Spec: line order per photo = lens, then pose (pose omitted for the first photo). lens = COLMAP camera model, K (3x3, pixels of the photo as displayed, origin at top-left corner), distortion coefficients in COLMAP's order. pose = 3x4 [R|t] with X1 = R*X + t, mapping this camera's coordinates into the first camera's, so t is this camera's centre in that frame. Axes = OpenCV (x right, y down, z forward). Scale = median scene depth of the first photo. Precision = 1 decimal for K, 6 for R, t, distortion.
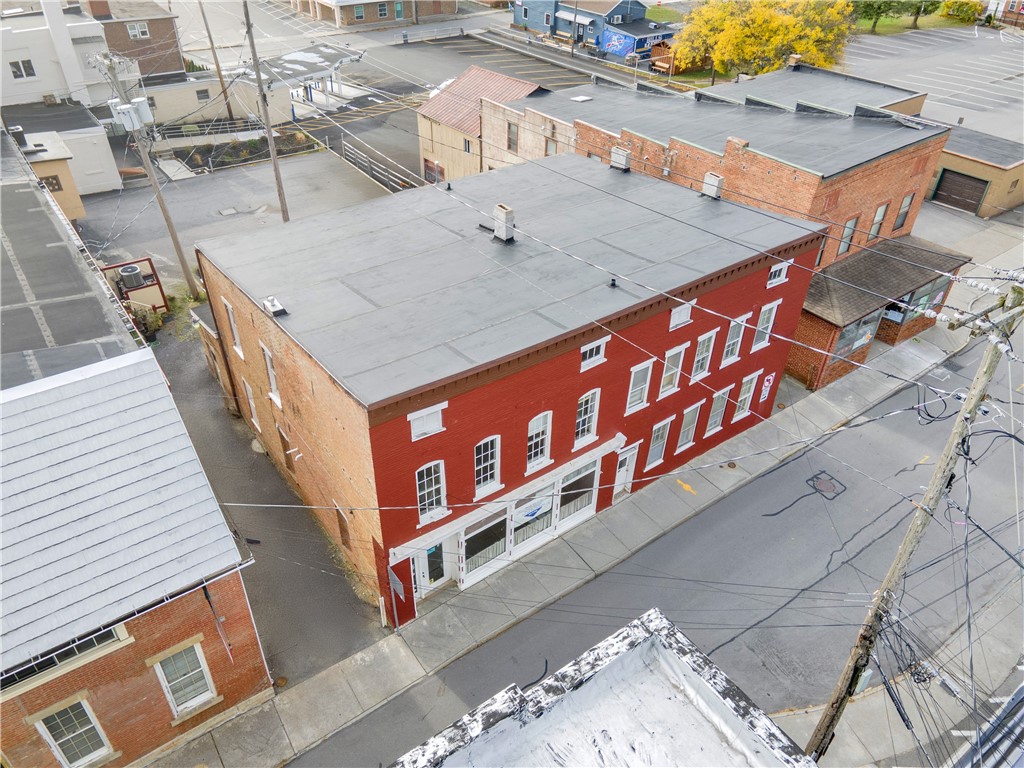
lens RADIAL K [[738.6, 0, 498.8], [0, 738.6, 385.6], [0, 0, 1]] dist [0.037058, 0.011003]
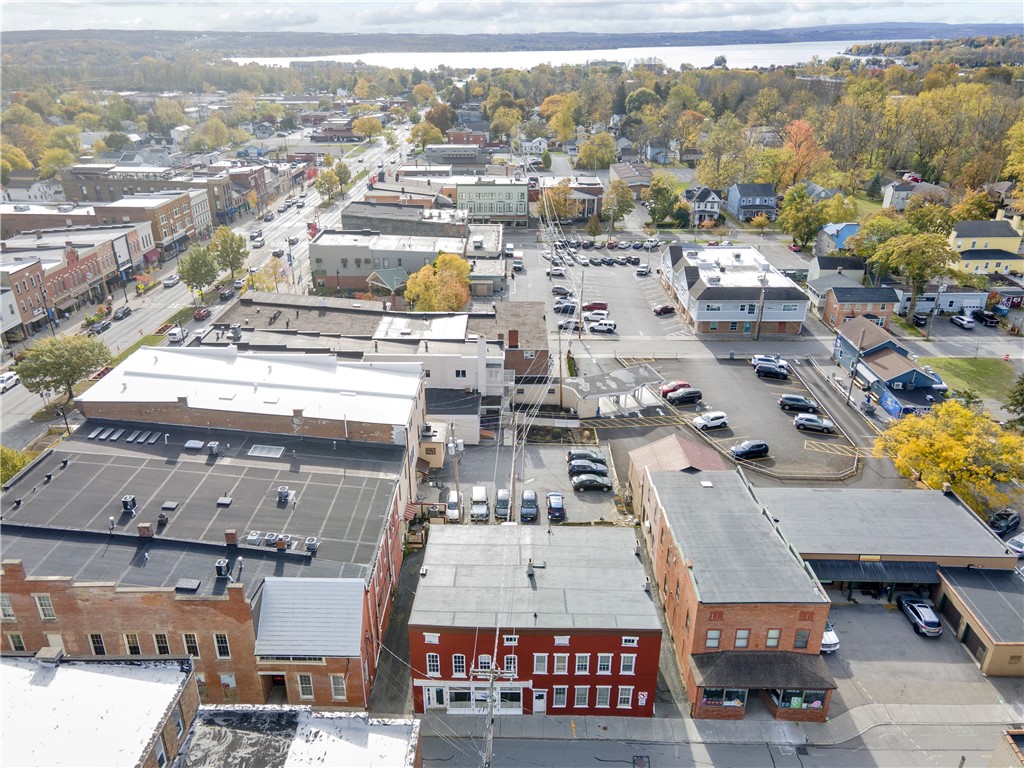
lens RADIAL K [[738.6, 0, 499.3], [0, 738.6, 387.0], [0, 0, 1]] dist [0.037058, 0.011003]
pose [[0.800229, 0.239436, -0.549821, 0.779324], [-0.349761, 0.931095, -0.103582, -0.346756], [0.487135, 0.275196, 0.828835, -0.802299]]
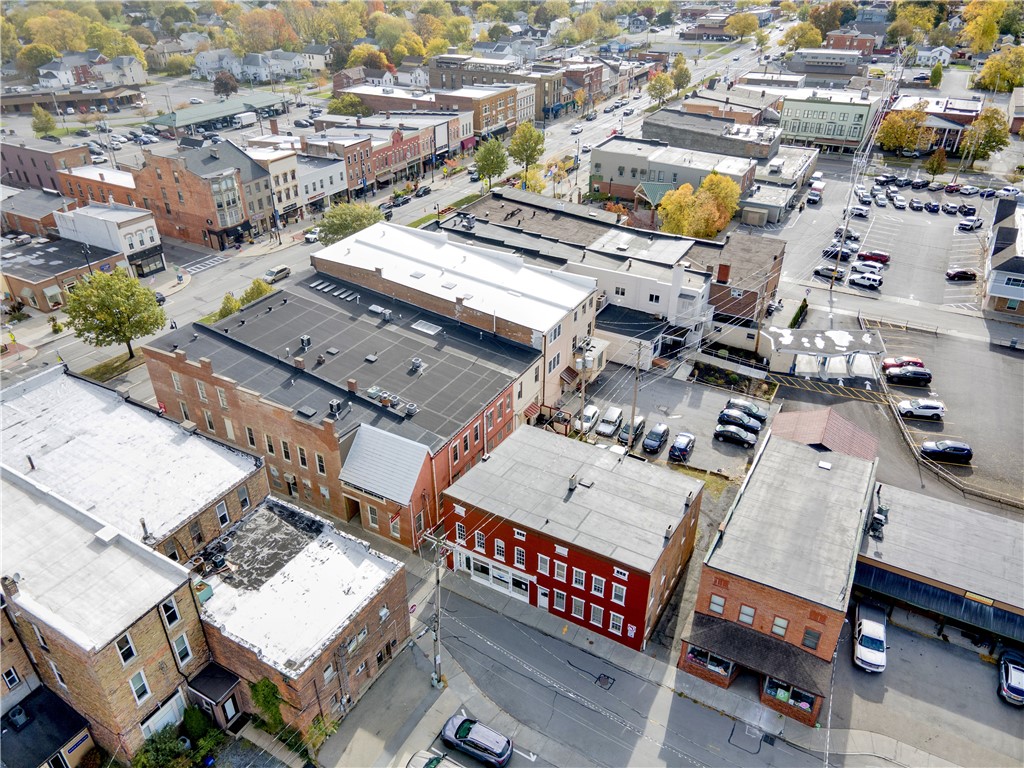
lens RADIAL K [[738.6, 0, 501.7], [0, 738.6, 384.1], [0, 0, 1]] dist [0.037058, 0.011003]
pose [[0.419767, 0.461810, -0.781362, 1.228990], [-0.535758, 0.820973, 0.197400, -0.623367], [0.732639, 0.335759, 0.592036, -0.527161]]
